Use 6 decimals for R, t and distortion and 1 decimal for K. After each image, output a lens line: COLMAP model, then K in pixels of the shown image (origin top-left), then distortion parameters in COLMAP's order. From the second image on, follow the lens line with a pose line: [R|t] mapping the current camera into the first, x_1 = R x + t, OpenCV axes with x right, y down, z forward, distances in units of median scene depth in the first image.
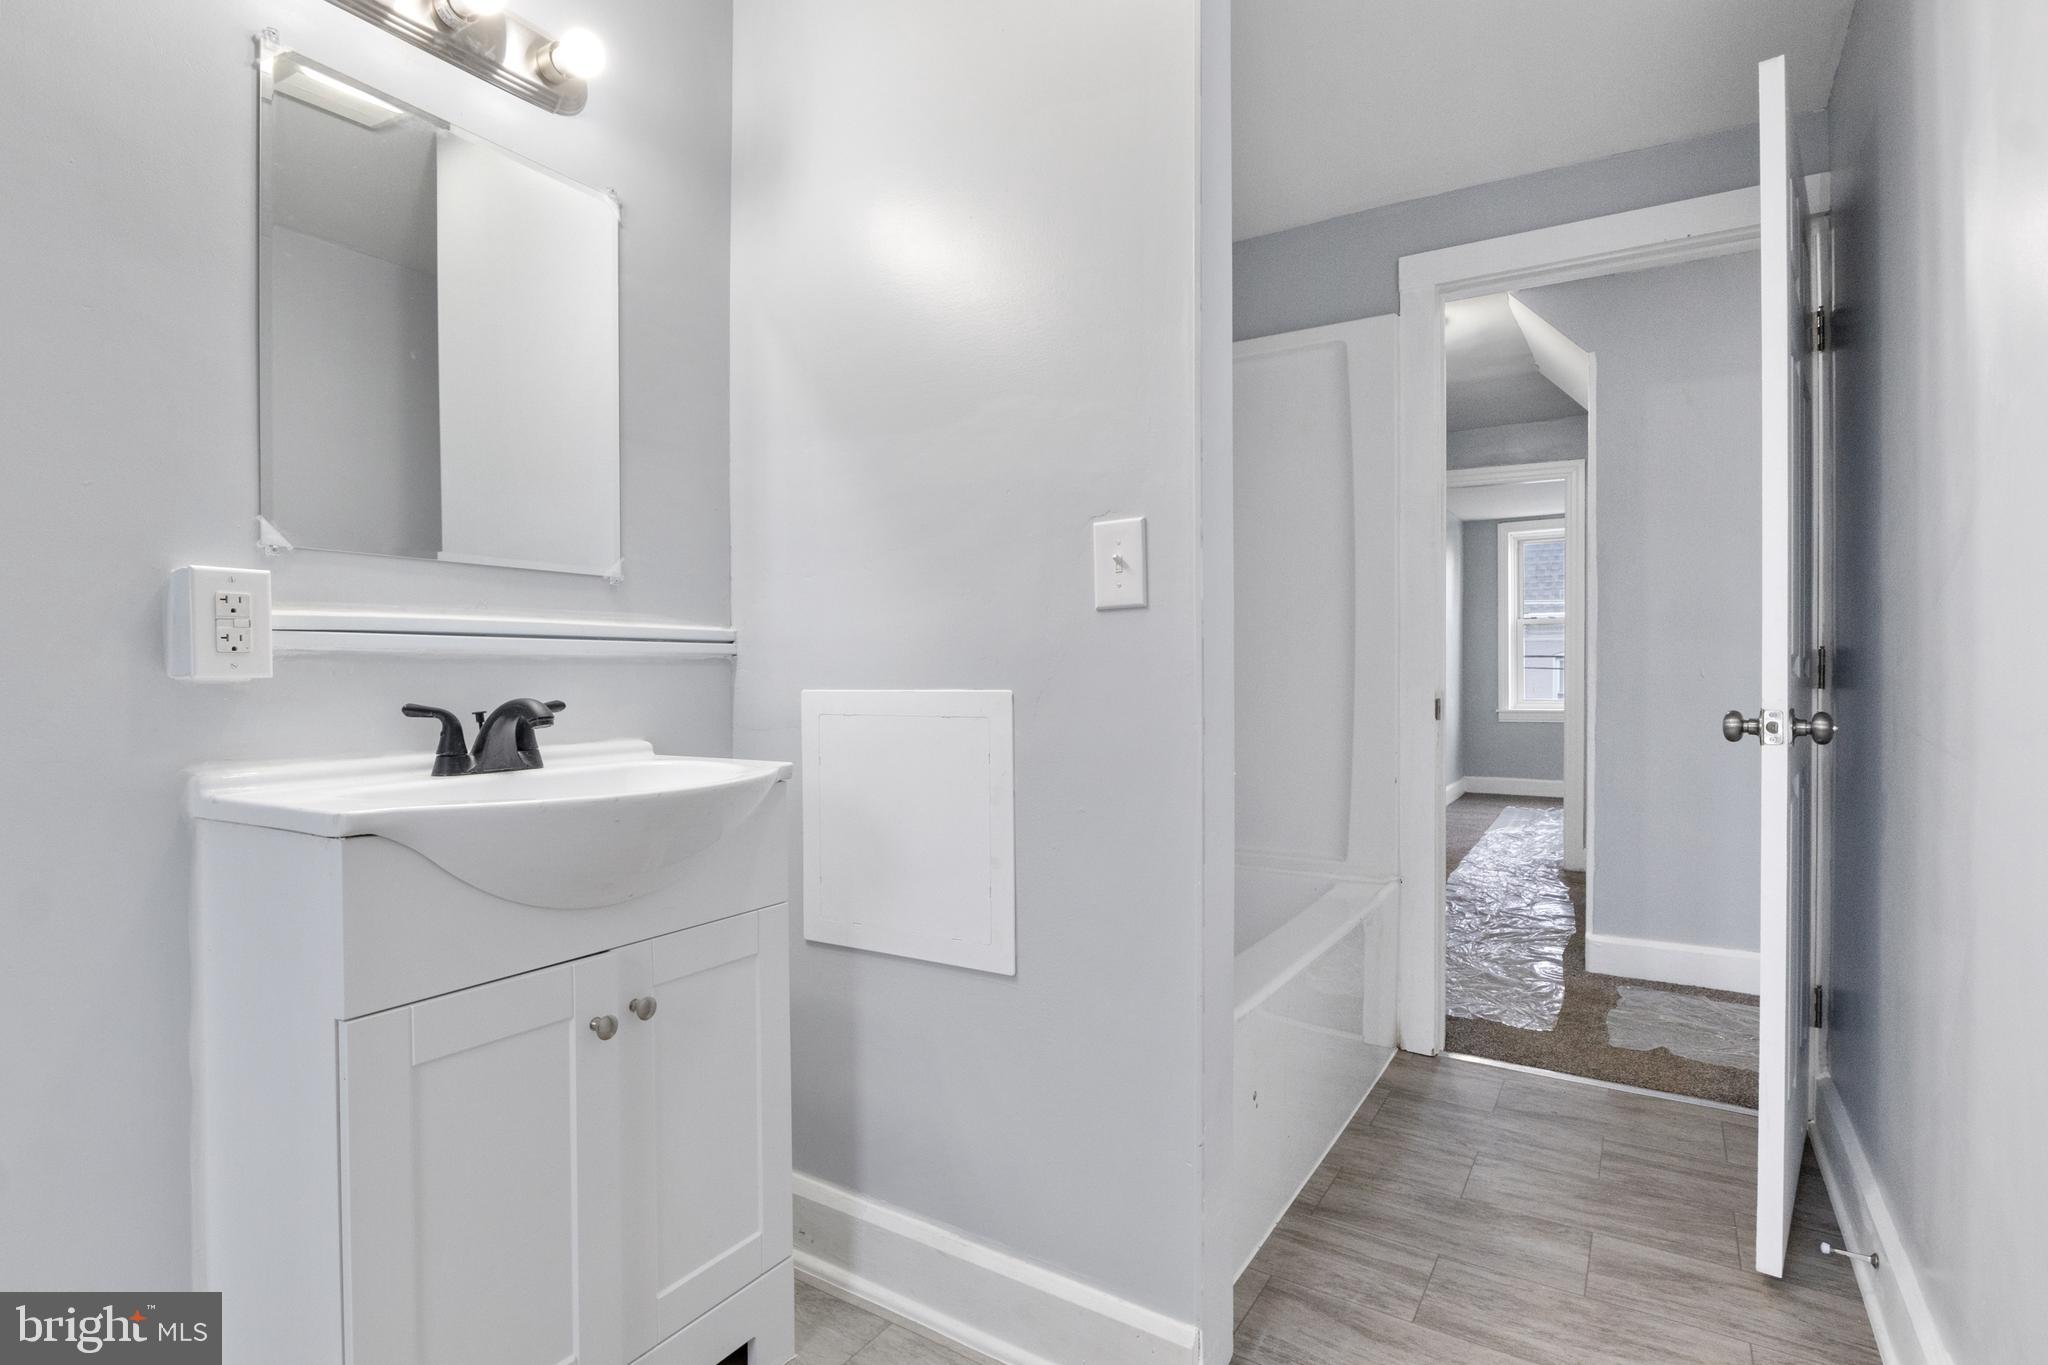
lens RADIAL K [[1033.9, 0, 1013.9], [0, 1033.9, 686.2], [0, 0, 1]] dist [-0.015047, -0.000271]
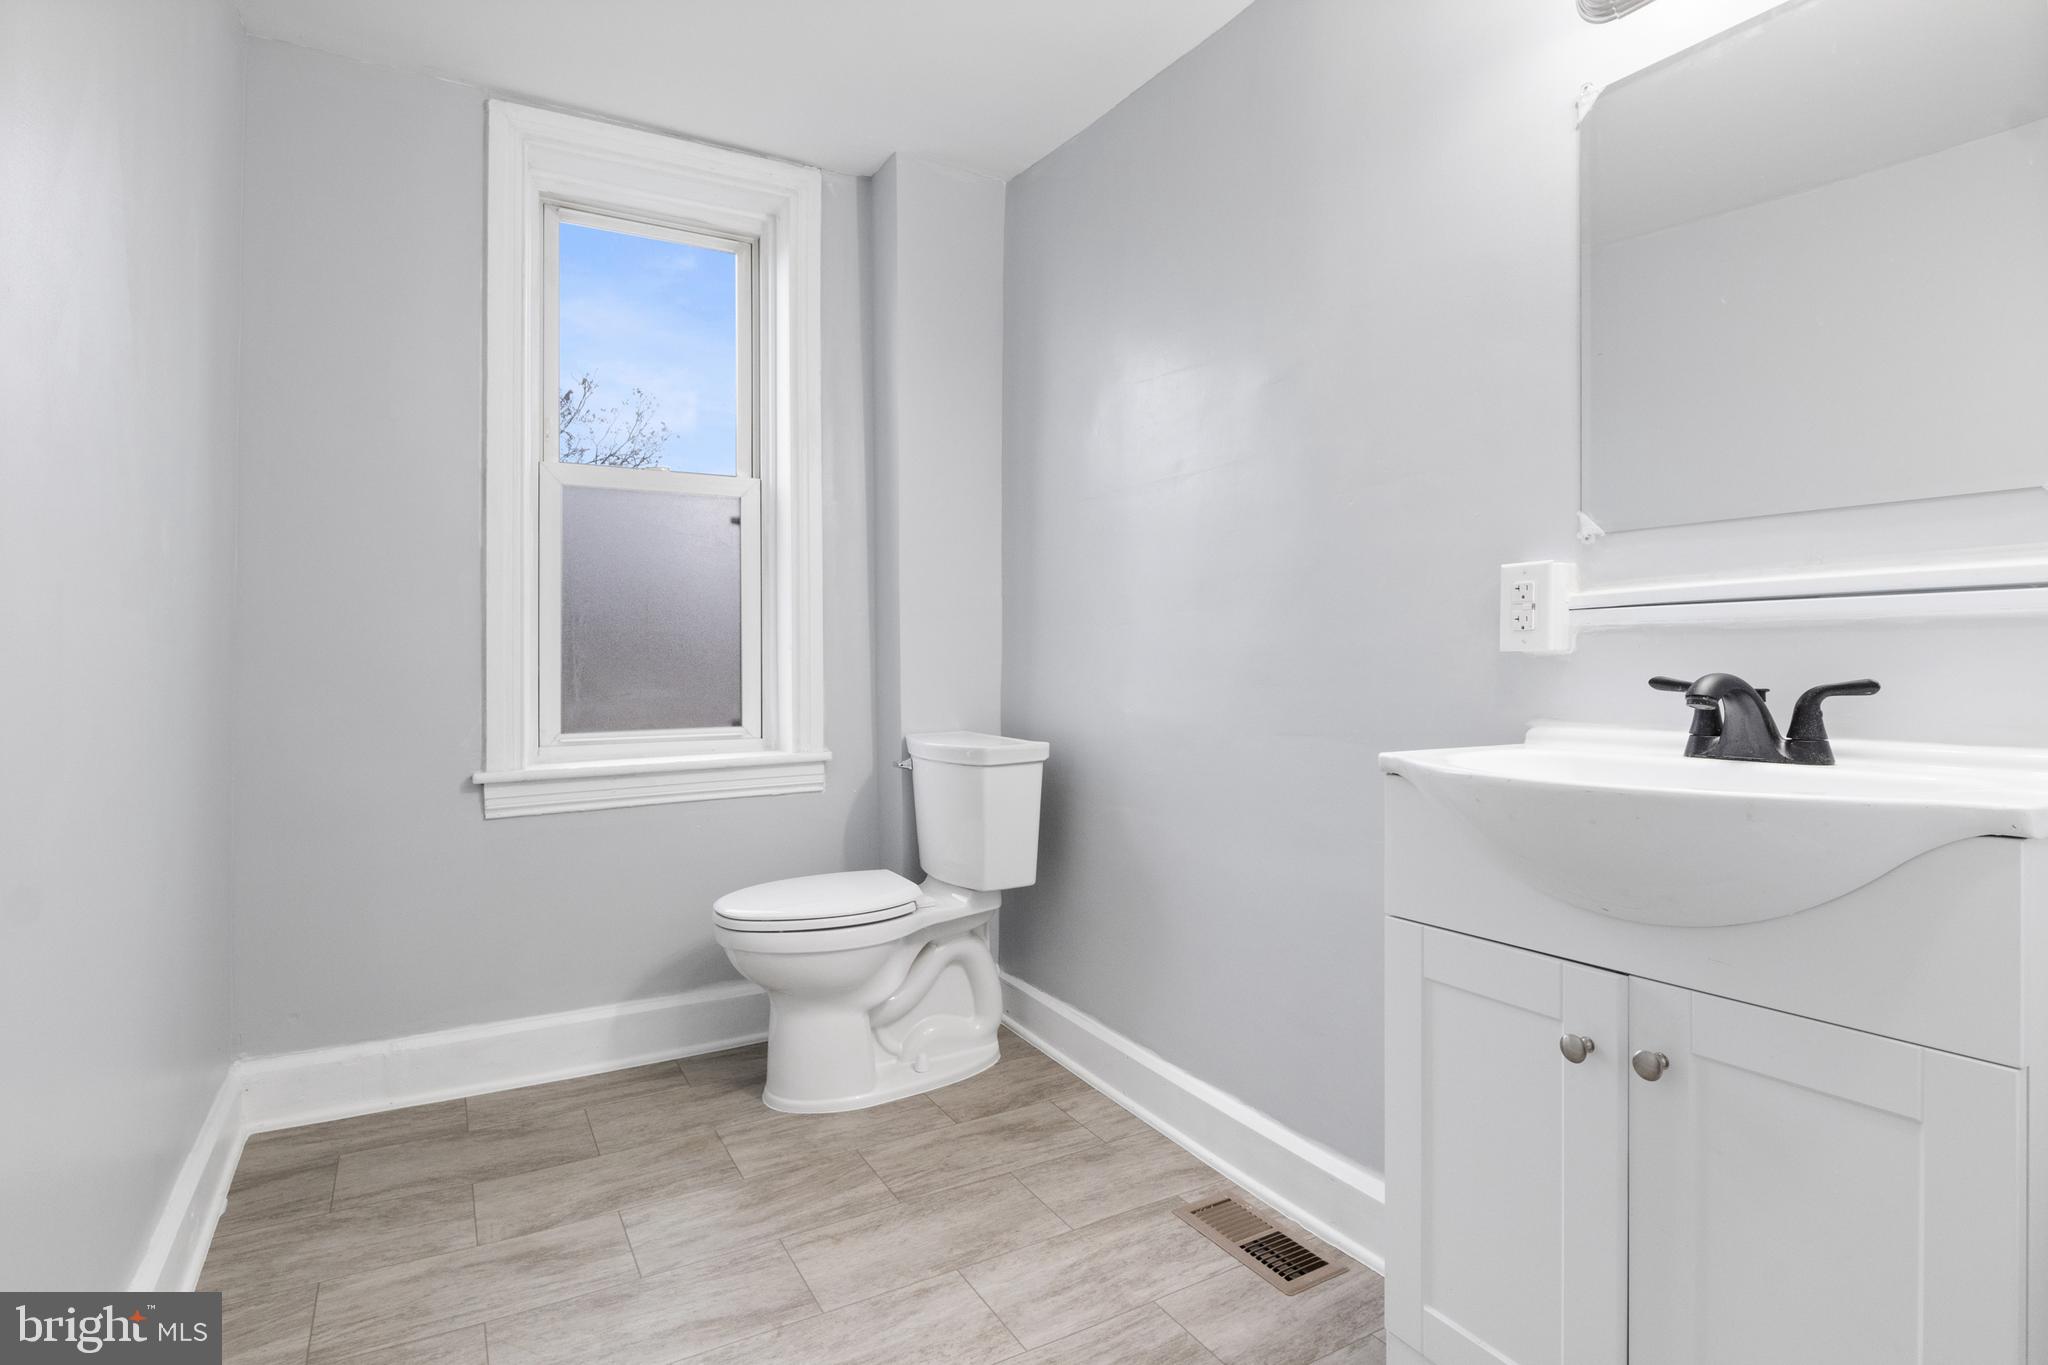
lens RADIAL K [[1033.9, 0, 1013.8], [0, 1033.9, 661.1], [0, 0, 1]] dist [-0.015047, -0.000271]
pose [[-0.458775, 0.007712, -0.888519, 0.567661], [0.000106, 0.999963, 0.008625, -0.006410], [0.888552, 0.003863, -0.458759, 0.925725]]
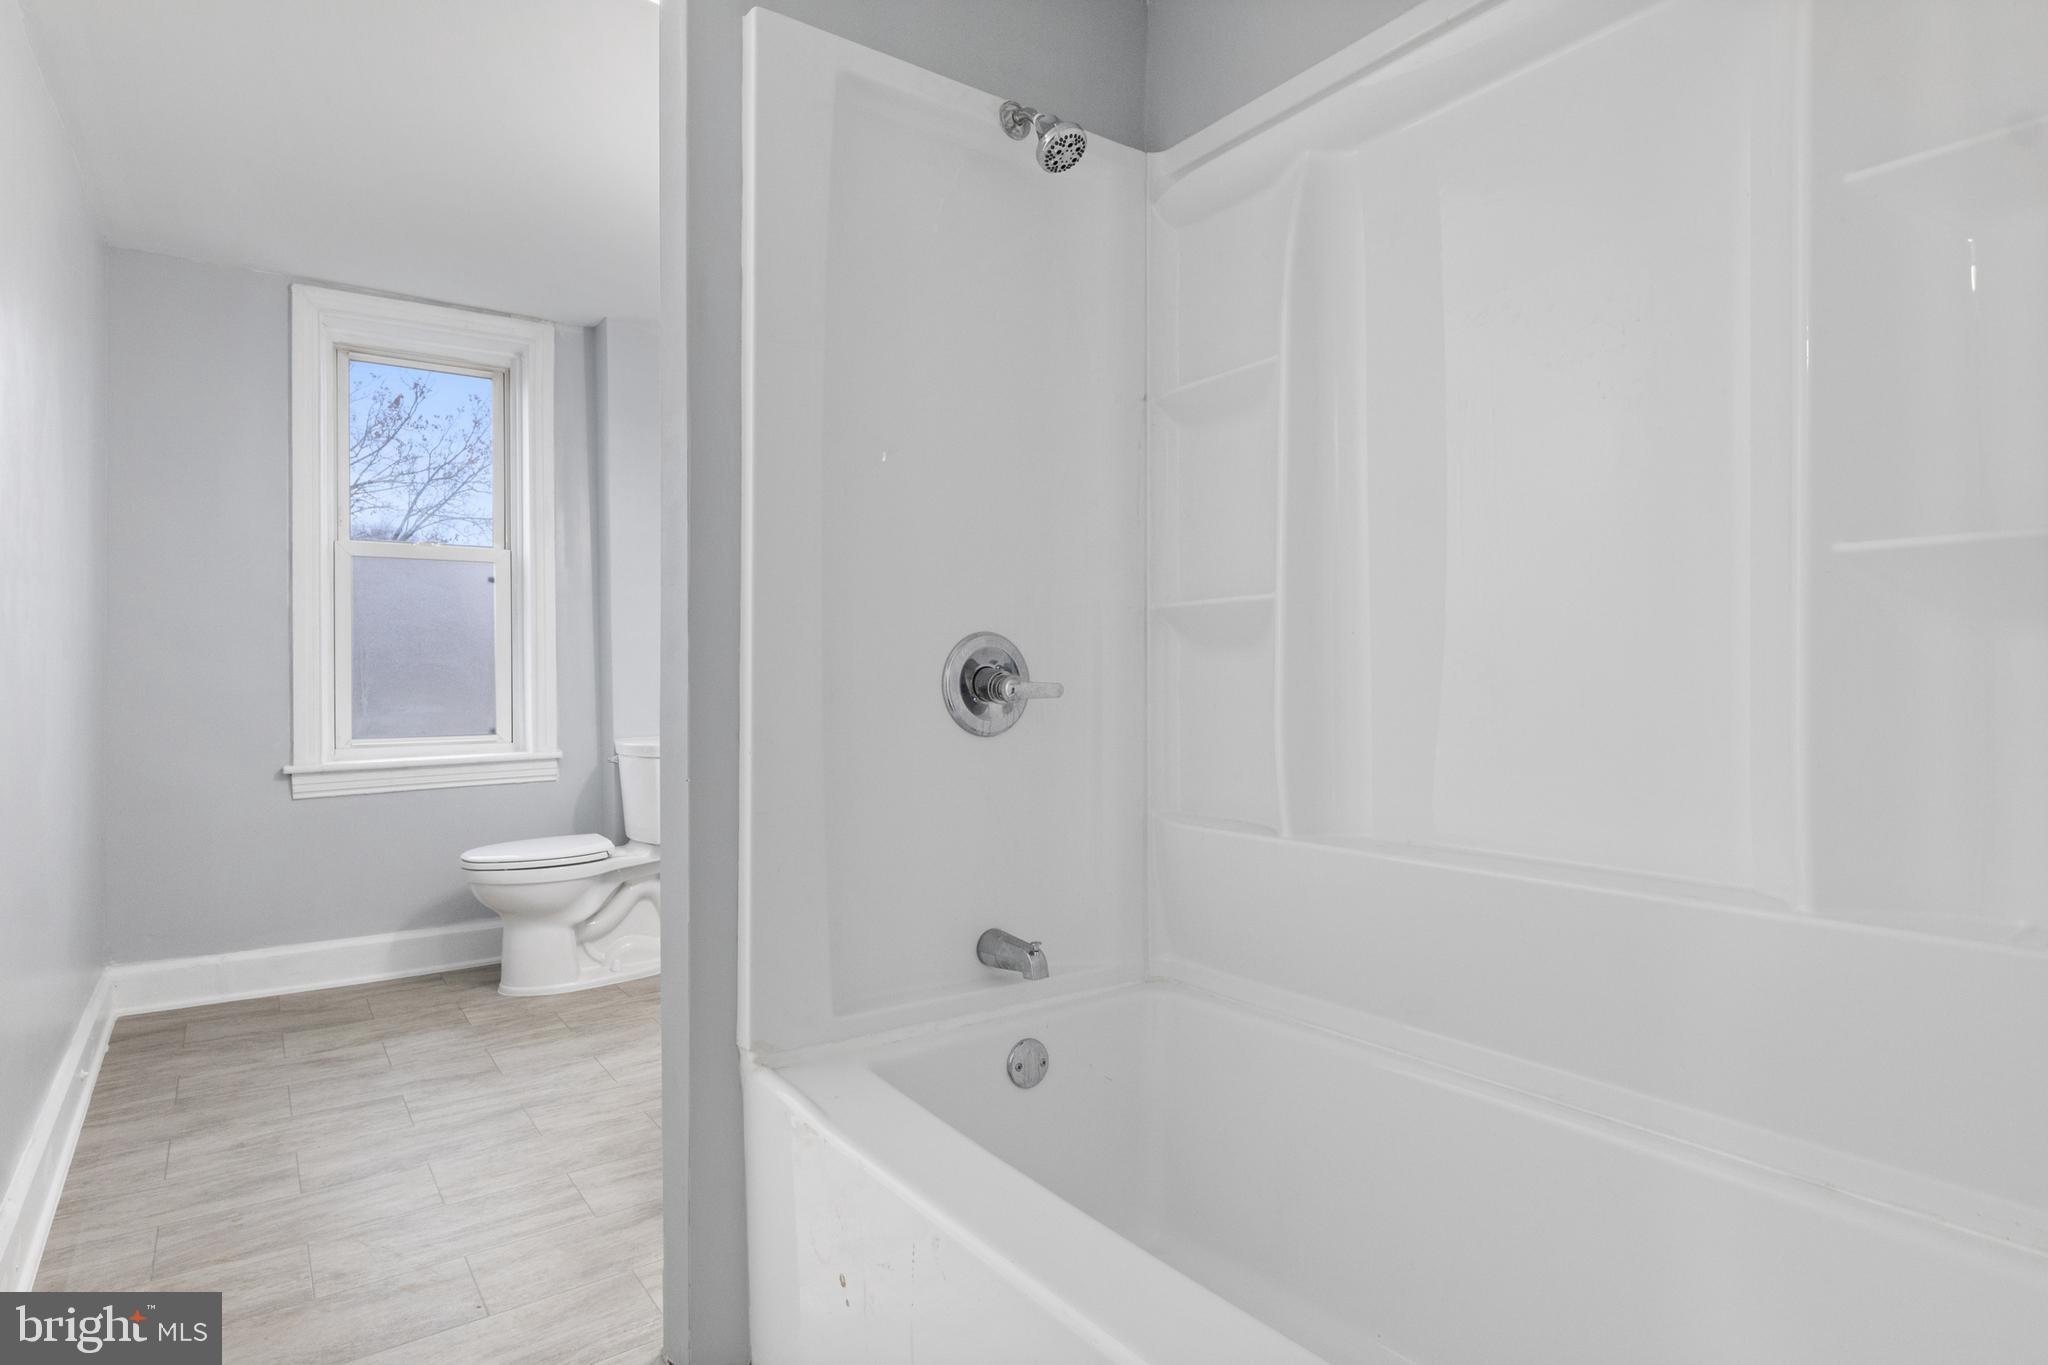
lens RADIAL K [[1101.1, 0, 1025.1], [0, 1101.1, 686.8], [0, 0, 1]] dist [-0.008030, -0.002983]
pose [[-0.364125, 0.014518, -0.931237, 0.992084], [-0.000130, 0.999878, 0.015639, -0.022347], [0.931350, 0.005816, -0.364078, 1.558903]]
